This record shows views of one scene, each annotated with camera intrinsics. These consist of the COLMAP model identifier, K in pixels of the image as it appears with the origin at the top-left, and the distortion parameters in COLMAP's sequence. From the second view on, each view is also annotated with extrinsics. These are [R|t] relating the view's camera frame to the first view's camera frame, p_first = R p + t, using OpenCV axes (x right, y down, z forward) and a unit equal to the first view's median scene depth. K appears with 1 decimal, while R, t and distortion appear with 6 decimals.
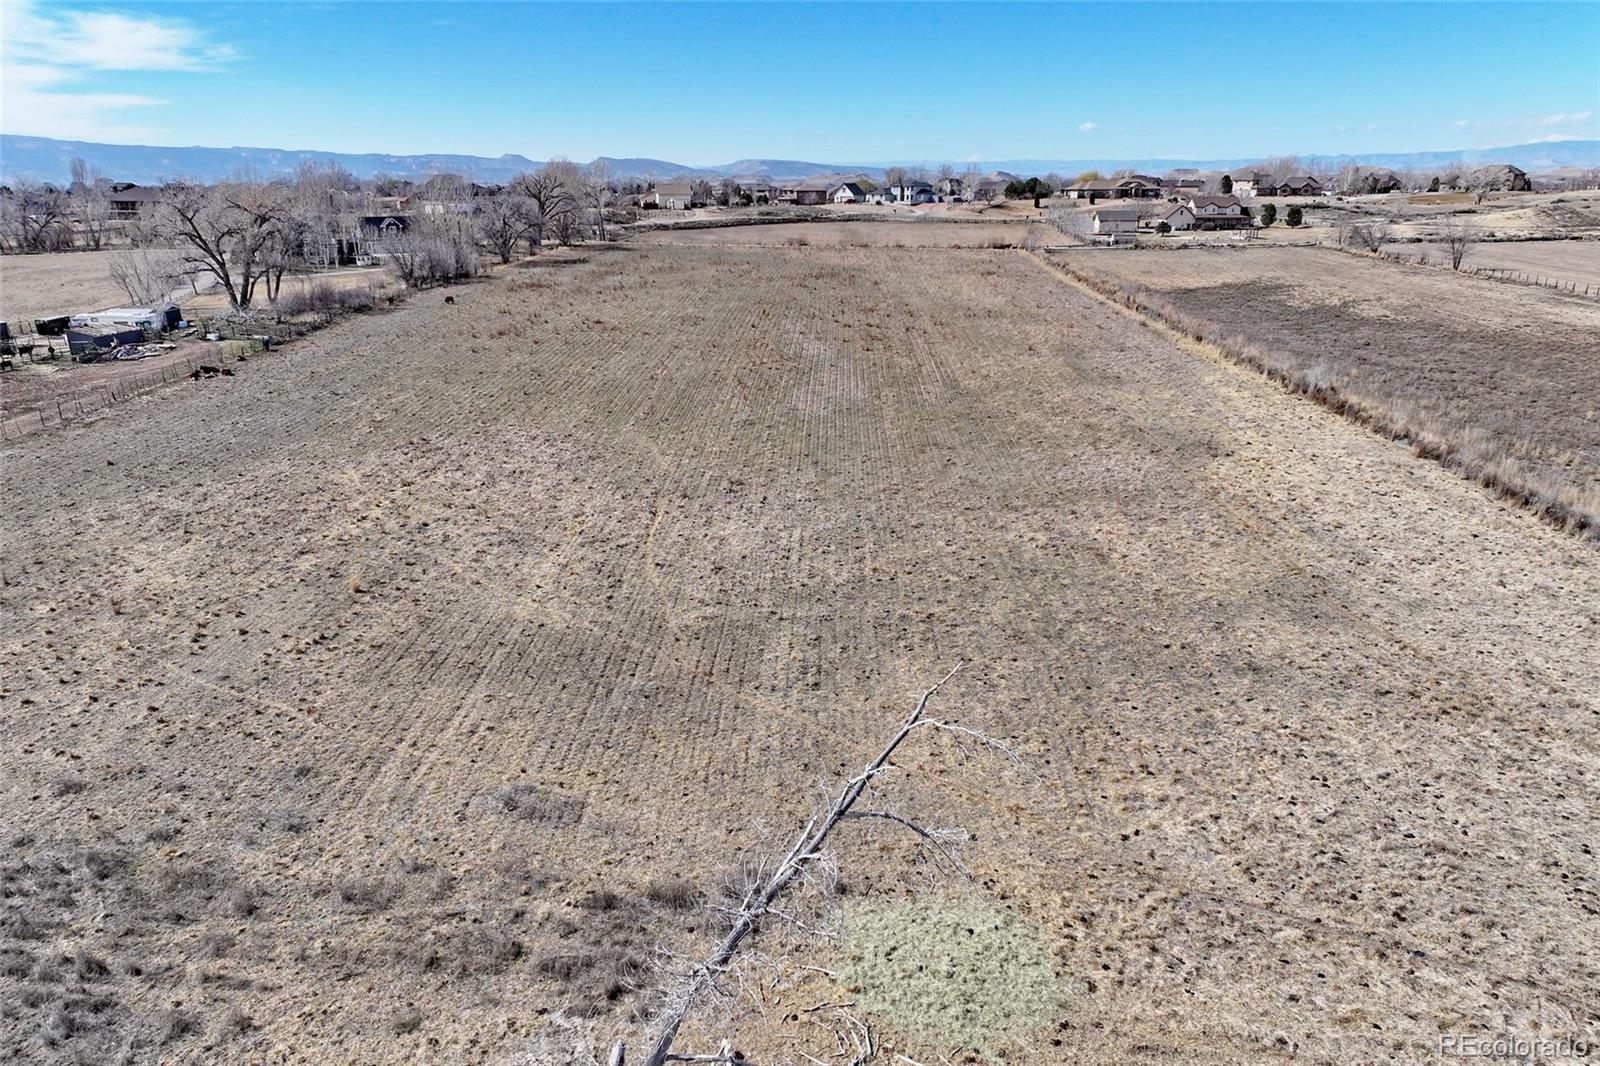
lens RADIAL K [[1175.1, 0, 800.0], [0, 1175.1, 533.0], [0, 0, 1]] dist [0.003555, 0.001877]
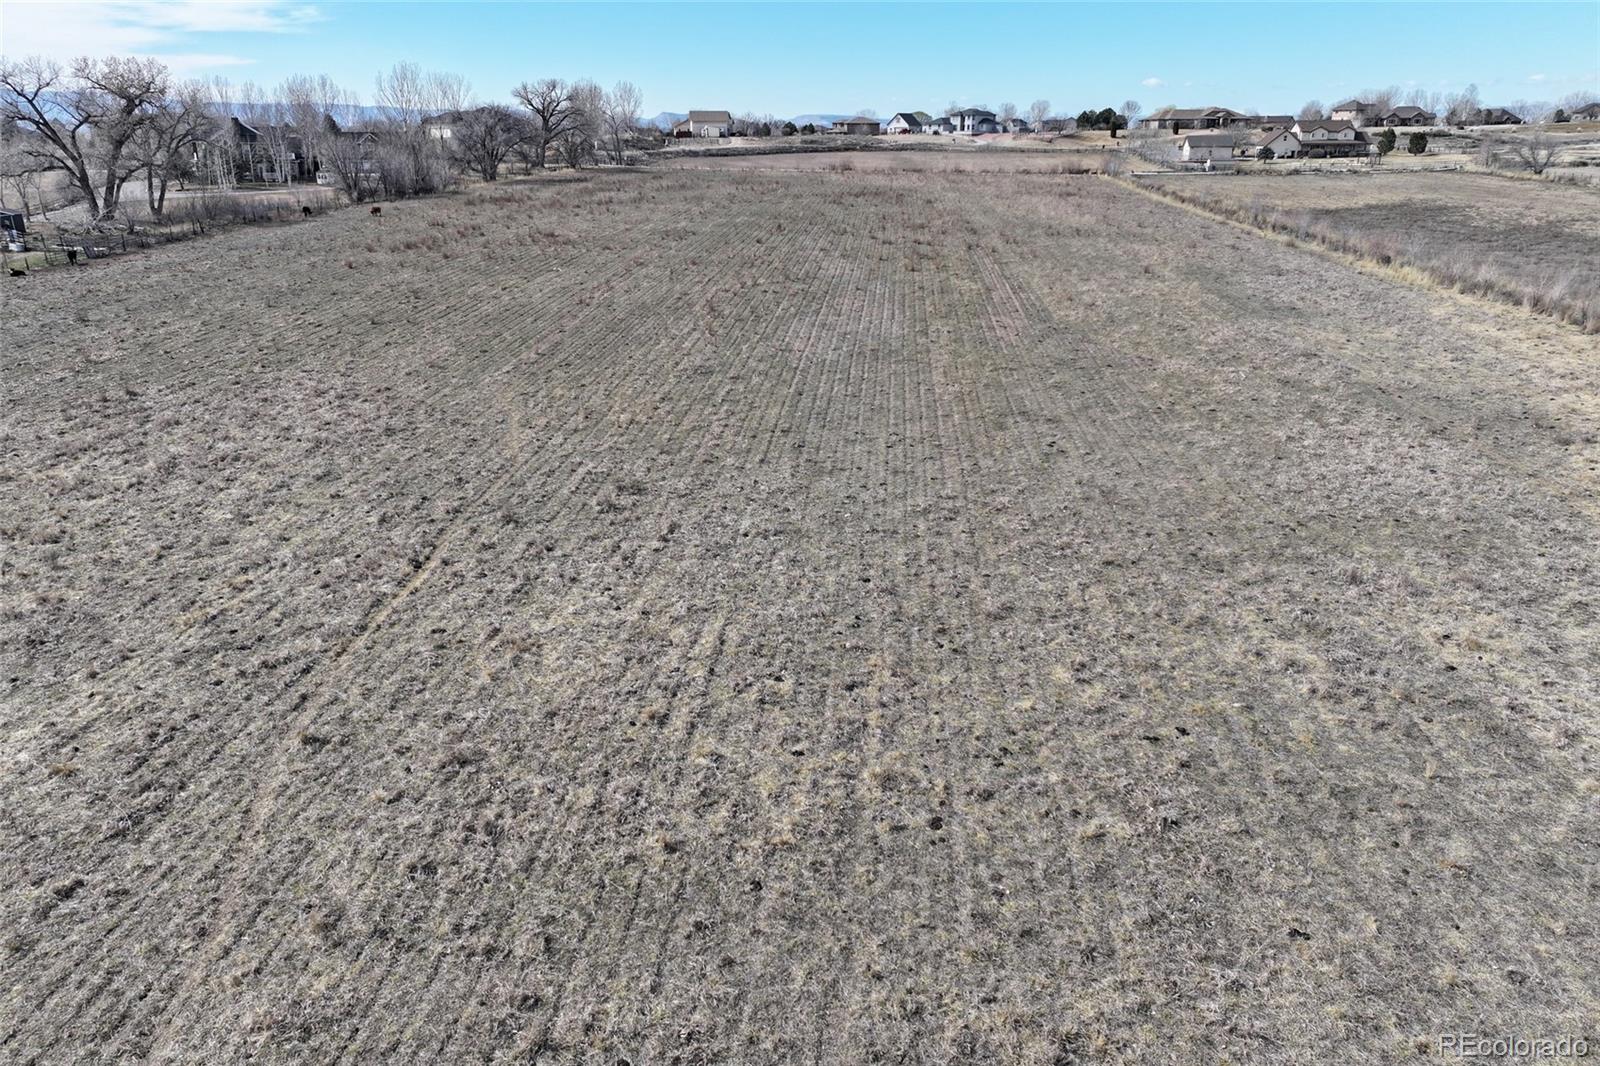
lens RADIAL K [[1132.4, 0, 800.0], [0, 1132.4, 533.0], [0, 0, 1]] dist [0.004707, -0.000803]
pose [[0.998732, 0.017043, -0.047360, 0.015095], [-0.014964, 0.998924, 0.043904, -0.016955], [0.048057, -0.043140, 0.997913, 0.191174]]
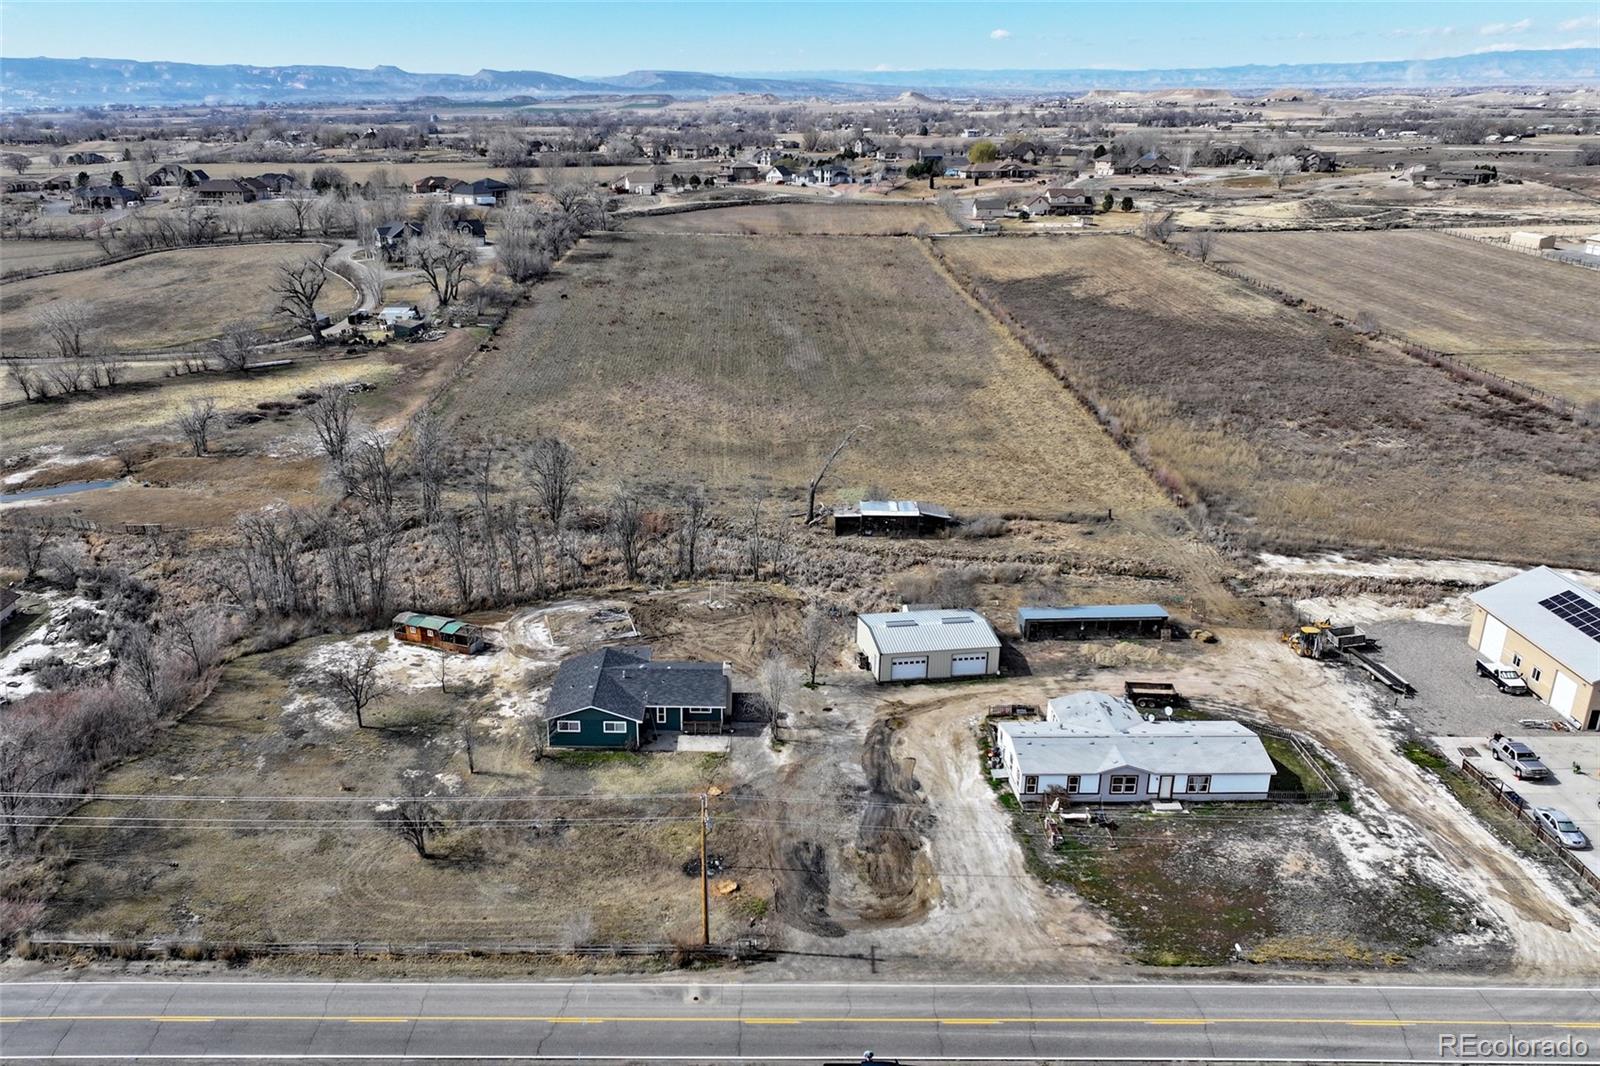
lens RADIAL K [[1289.6, 0, 722.9], [0, 1289.6, 535.8], [0, 0, 1]] dist [-0.003333, 0.018590]
pose [[0.999769, -0.006916, 0.020369, -0.081439], [0.005998, 0.998980, 0.044760, 0.043781], [-0.020658, -0.044627, 0.998790, -0.619152]]
